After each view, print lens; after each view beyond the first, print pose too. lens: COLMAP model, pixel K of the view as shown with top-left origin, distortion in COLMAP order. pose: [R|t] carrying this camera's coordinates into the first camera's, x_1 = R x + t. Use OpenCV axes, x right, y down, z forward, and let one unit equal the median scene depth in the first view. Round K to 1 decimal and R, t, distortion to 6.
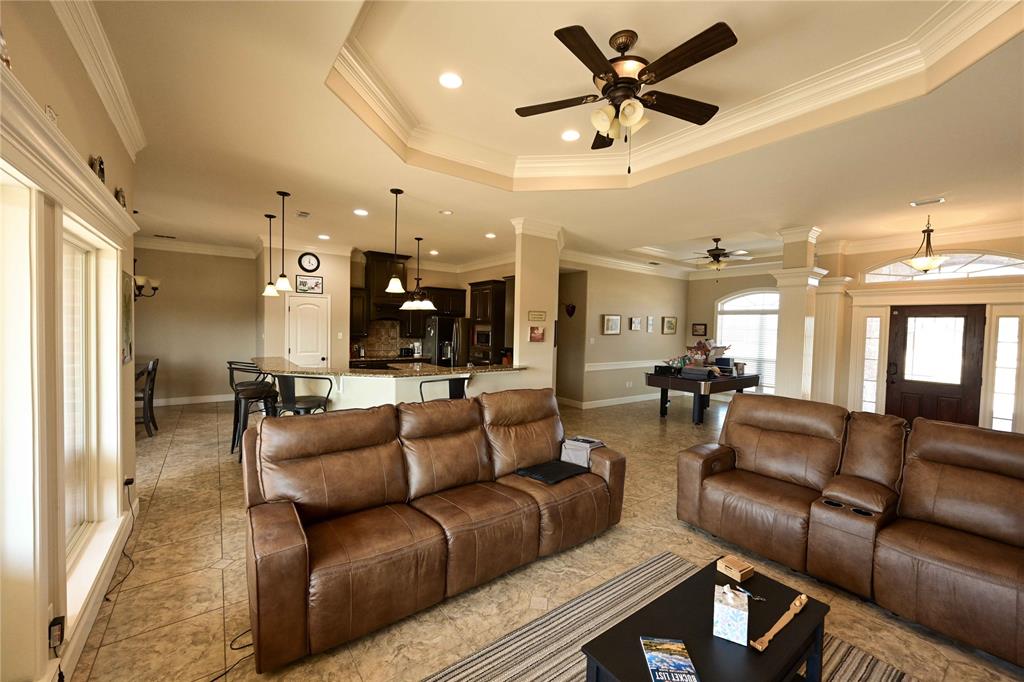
lens RADIAL K [[407.0, 0, 509.7], [0, 407.0, 341.0], [0, 0, 1]] dist [0.002254, 0.000039]
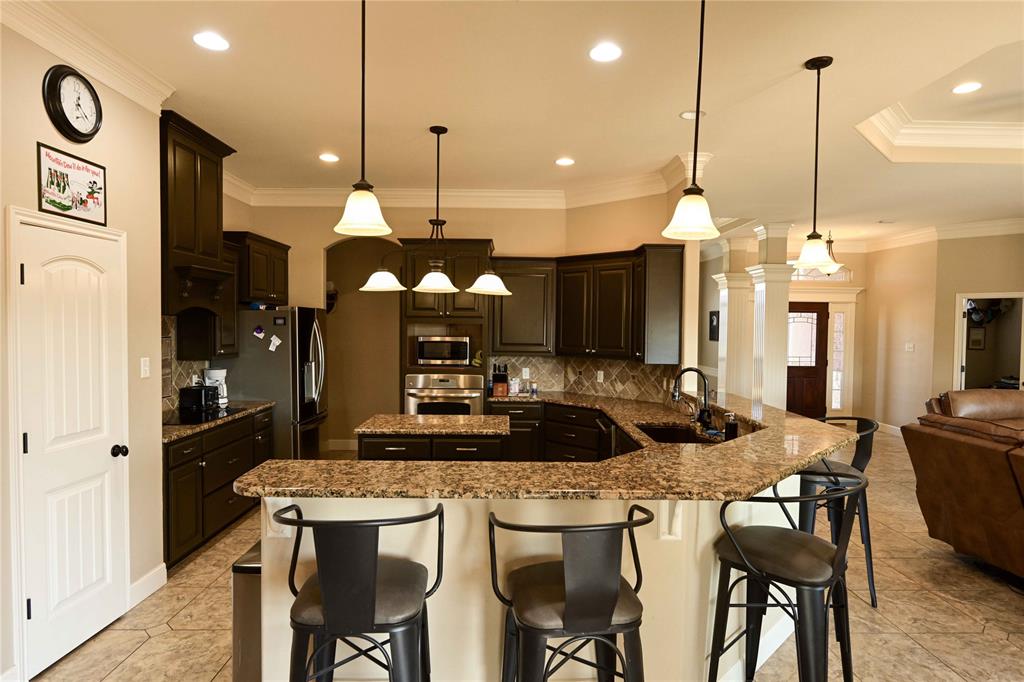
lens RADIAL K [[586.1, 0, 503.7], [0, 586.1, 339.3], [0, 0, 1]] dist [0.001154, -0.001338]
pose [[0.574533, -0.039267, 0.817539, -0.815681], [0.033199, 0.999145, 0.024659, -0.047402], [-0.817808, 0.012974, 0.575345, 0.680934]]
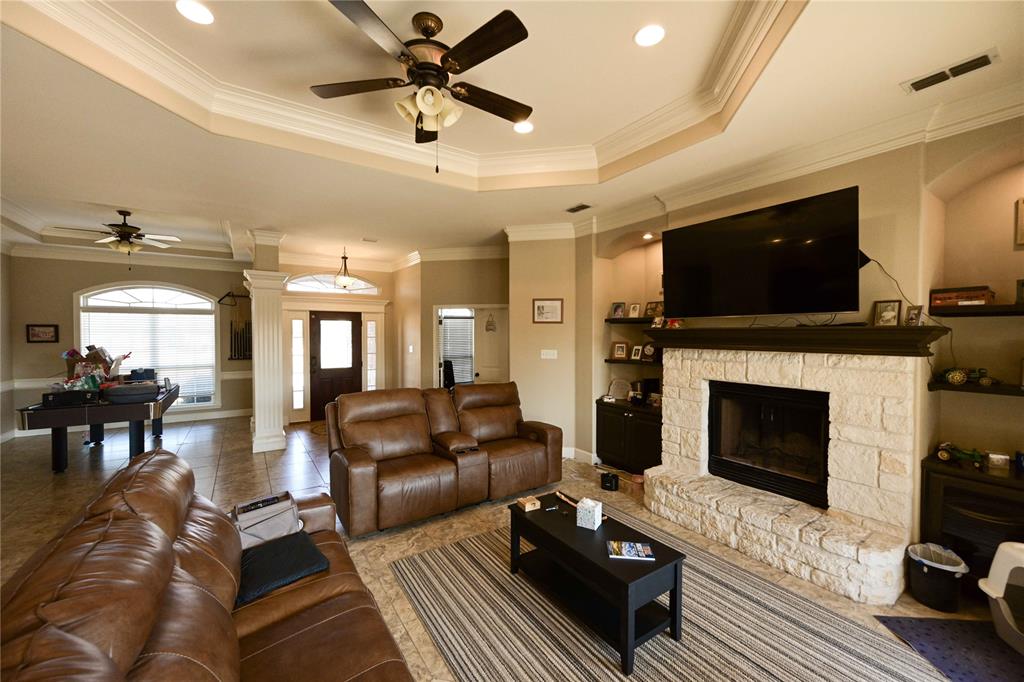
lens RADIAL K [[407.0, 0, 516.1], [0, 407.0, 338.8], [0, 0, 1]] dist [0.002254, 0.000039]
pose [[0.036156, -0.037047, 0.998659, -0.280990], [0.038502, 0.998622, 0.035652, -0.021084], [-0.998604, 0.037161, 0.037532, 0.329246]]
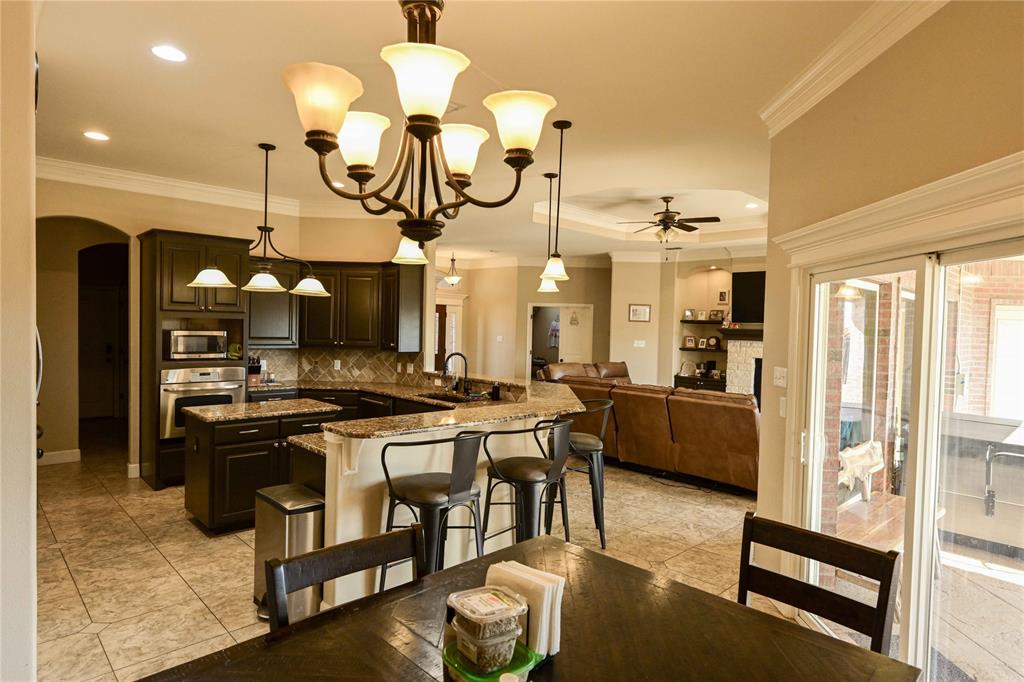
lens RADIAL K [[586.1, 0, 520.1], [0, 586.1, 342.7], [0, 0, 1]] dist [0.001154, -0.001338]
pose [[-0.152098, -0.055399, 0.986812, -1.124714], [0.008051, 0.998325, 0.057286, -0.062857], [-0.988333, 0.016658, -0.151397, 0.936548]]
